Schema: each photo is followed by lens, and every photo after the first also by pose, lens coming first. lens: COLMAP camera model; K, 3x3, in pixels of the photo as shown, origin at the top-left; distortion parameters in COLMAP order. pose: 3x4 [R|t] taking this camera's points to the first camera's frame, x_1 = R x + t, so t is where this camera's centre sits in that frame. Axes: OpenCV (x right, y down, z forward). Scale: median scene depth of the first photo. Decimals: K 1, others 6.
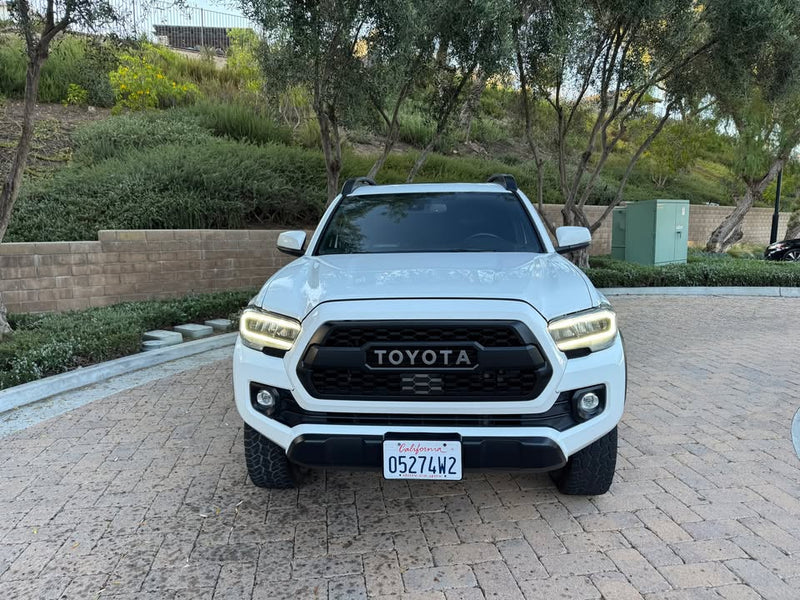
lens RADIAL K [[563.2, 0, 397.6], [0, 563.2, 291.4], [0, 0, 1]] dist [0.053422, -0.066190]
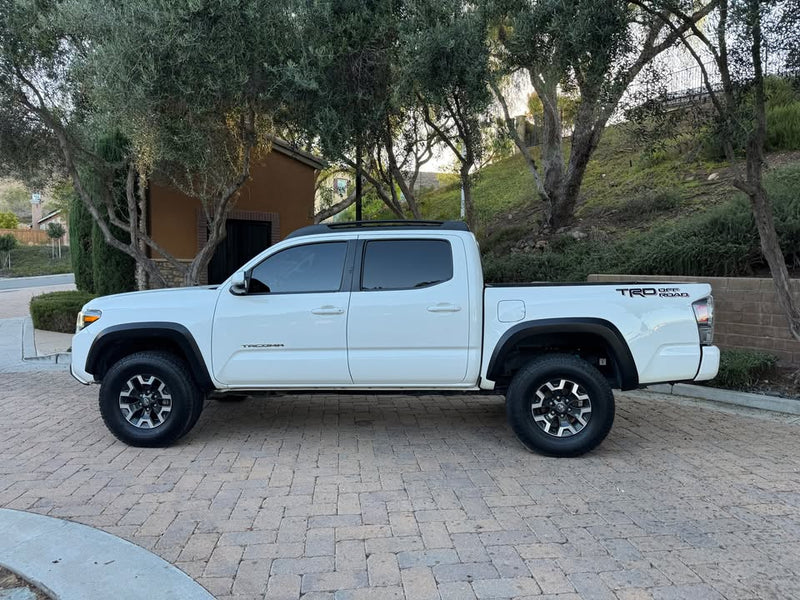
lens RADIAL K [[563.2, 0, 397.6], [0, 563.2, 291.4], [0, 0, 1]] dist [0.053422, -0.066190]
pose [[-0.032707, 0.042087, -0.998578, 2.309731], [-0.124568, 0.991151, 0.045854, -0.260438], [0.991672, 0.125891, -0.027175, 2.152312]]
